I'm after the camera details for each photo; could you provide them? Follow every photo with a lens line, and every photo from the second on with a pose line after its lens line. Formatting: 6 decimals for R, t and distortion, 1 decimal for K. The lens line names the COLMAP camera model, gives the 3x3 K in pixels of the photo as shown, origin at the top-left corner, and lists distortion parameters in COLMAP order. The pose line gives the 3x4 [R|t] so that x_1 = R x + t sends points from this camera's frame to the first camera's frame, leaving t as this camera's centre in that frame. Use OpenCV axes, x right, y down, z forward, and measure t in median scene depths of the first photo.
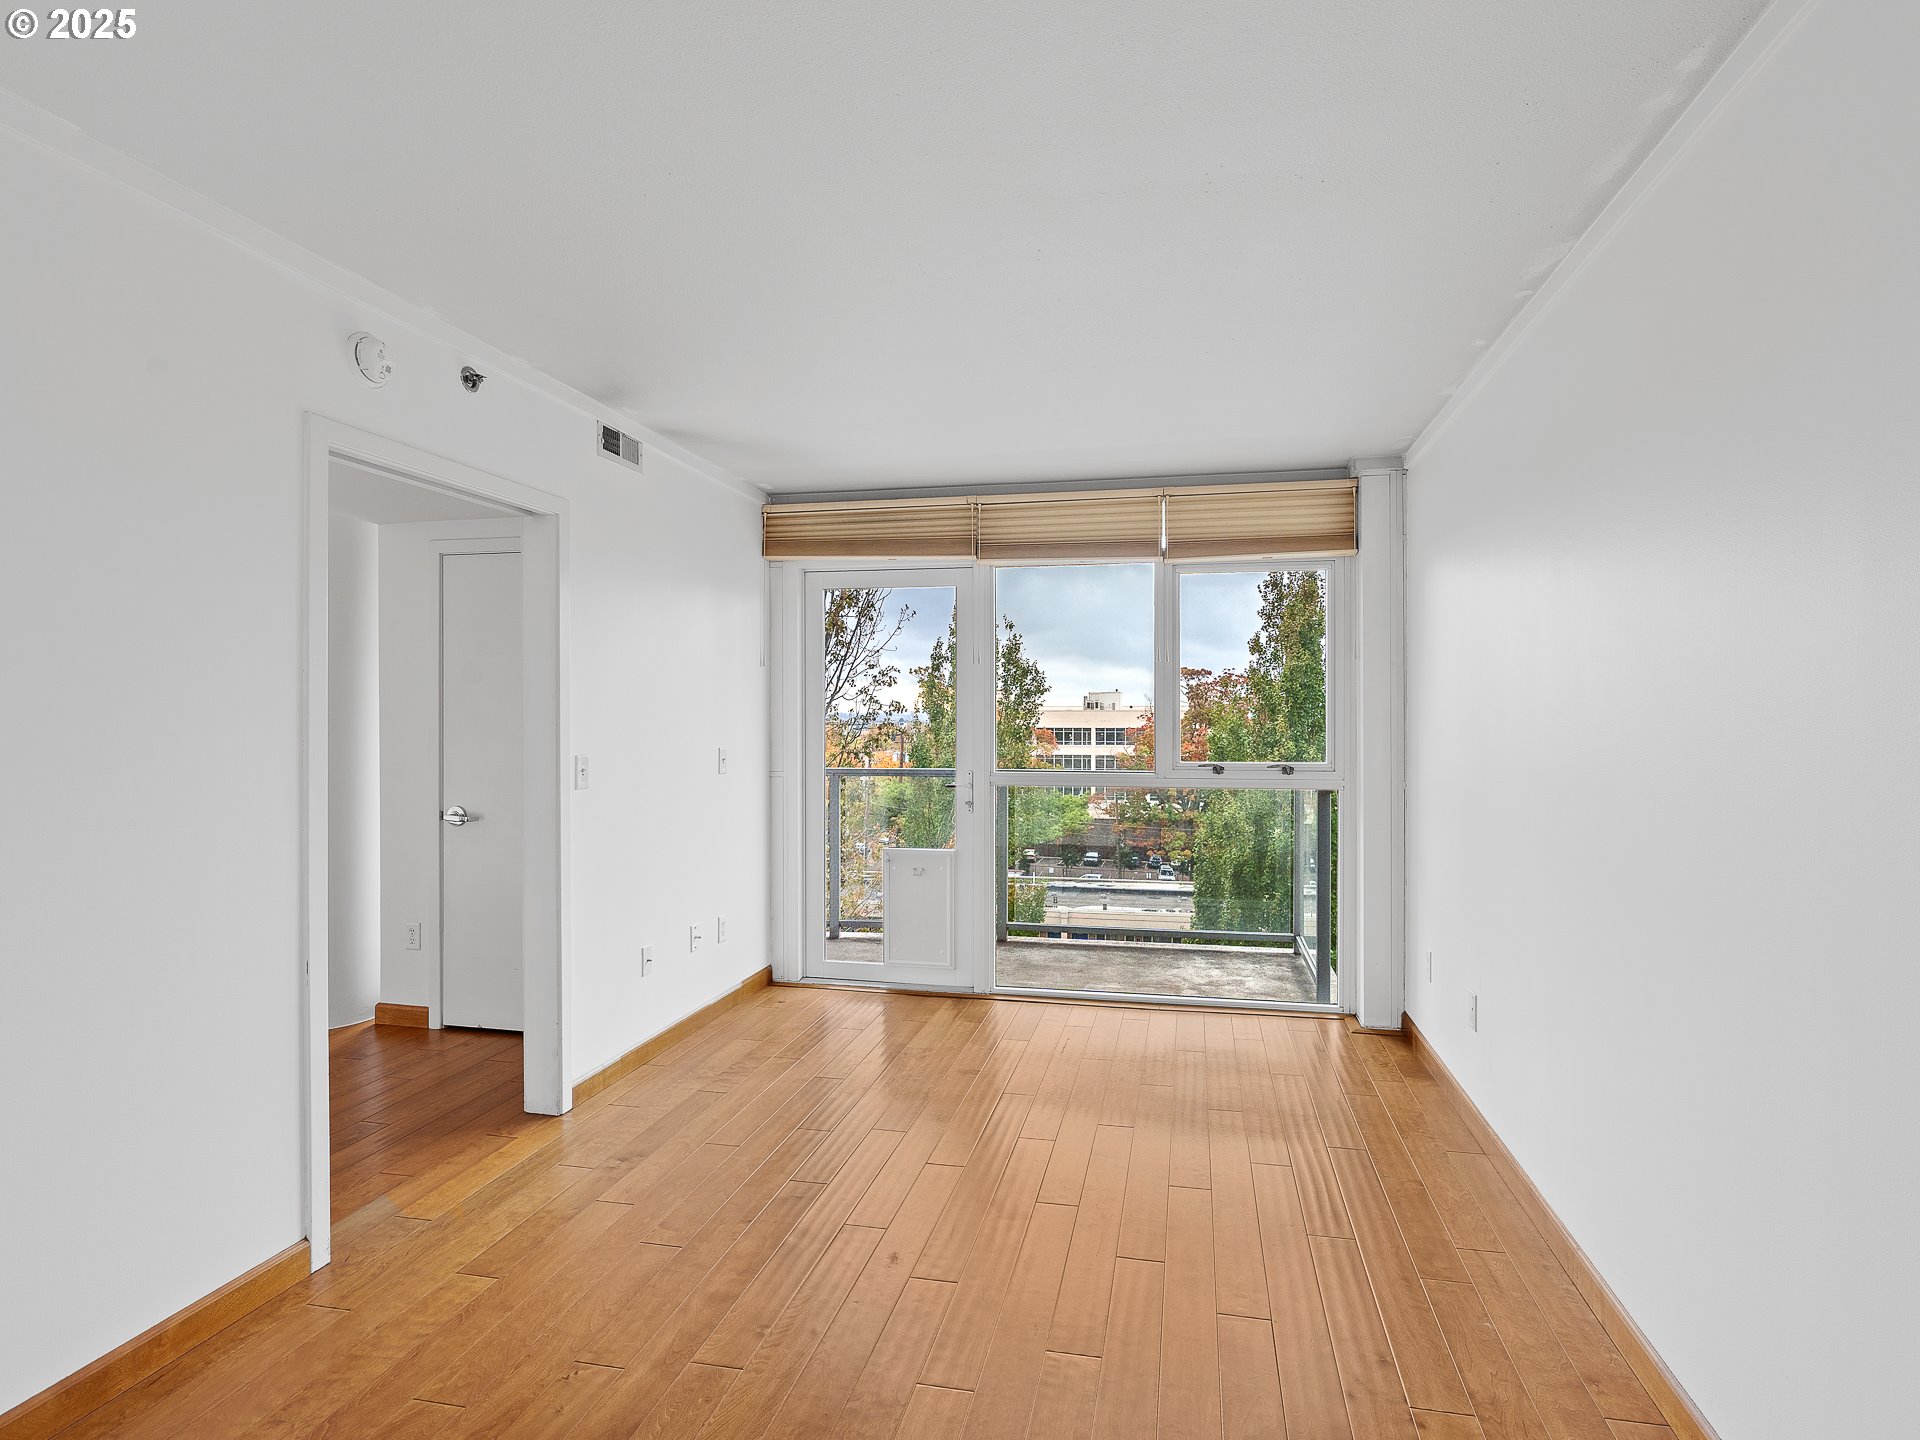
lens RADIAL K [[908.4, 0, 974.9], [0, 908.4, 726.2], [0, 0, 1]] dist [0.007766, -0.000195]
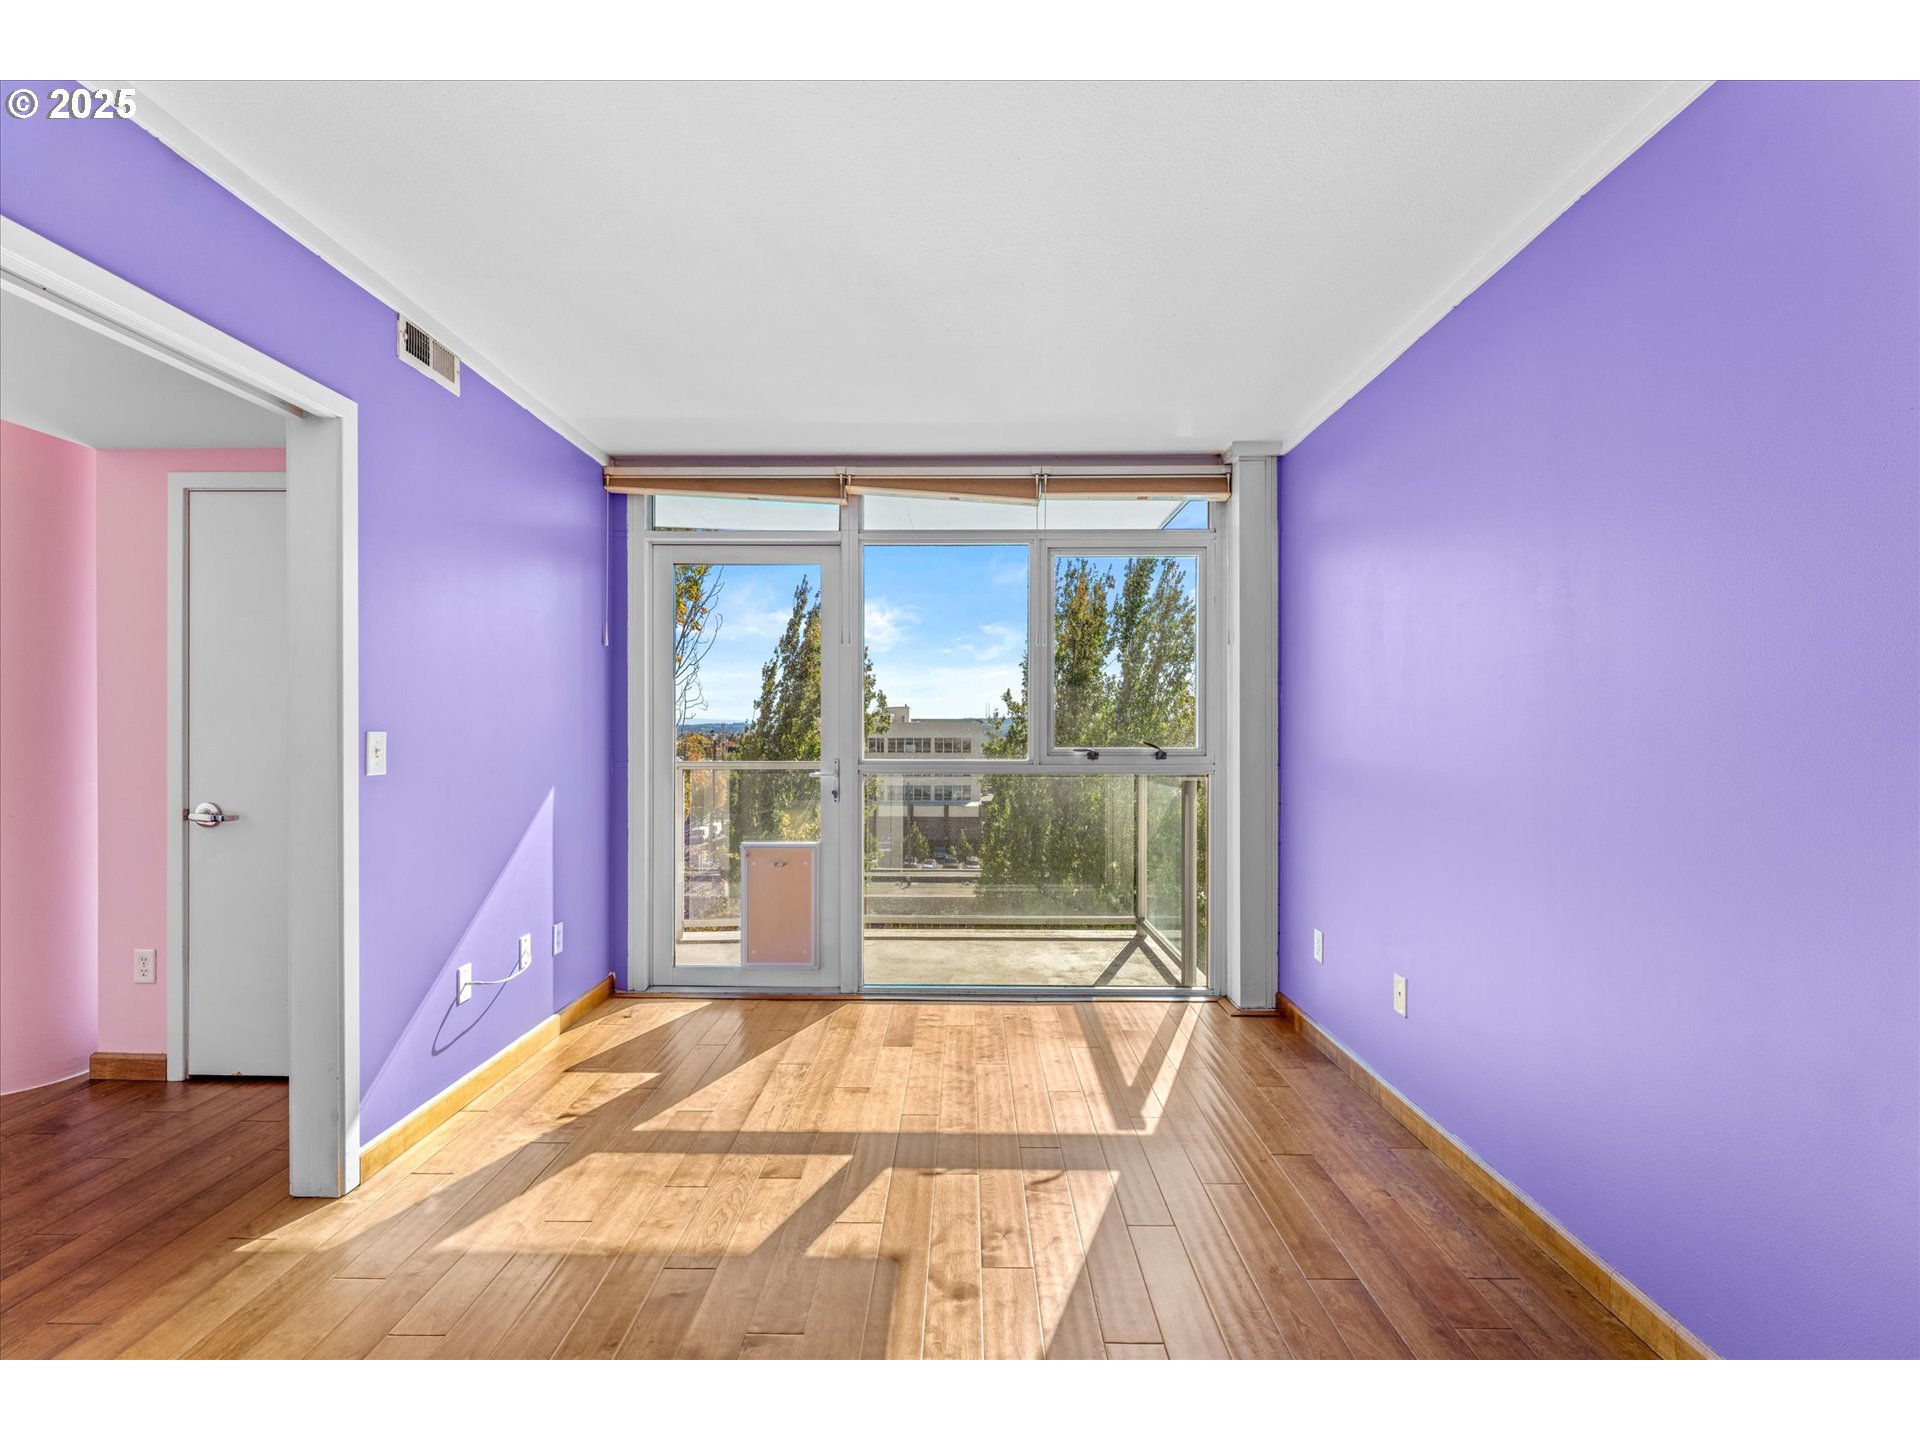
lens RADIAL K [[771.6, 0, 913.3], [0, 771.6, 738.0], [0, 0, 1]] dist [0.001953, -0.000398]
pose [[0.983444, 0.001114, 0.181210, -0.074157], [-0.000441, 0.999993, -0.003756, 0.030930], [-0.181213, 0.003614, 0.983437, 0.202348]]
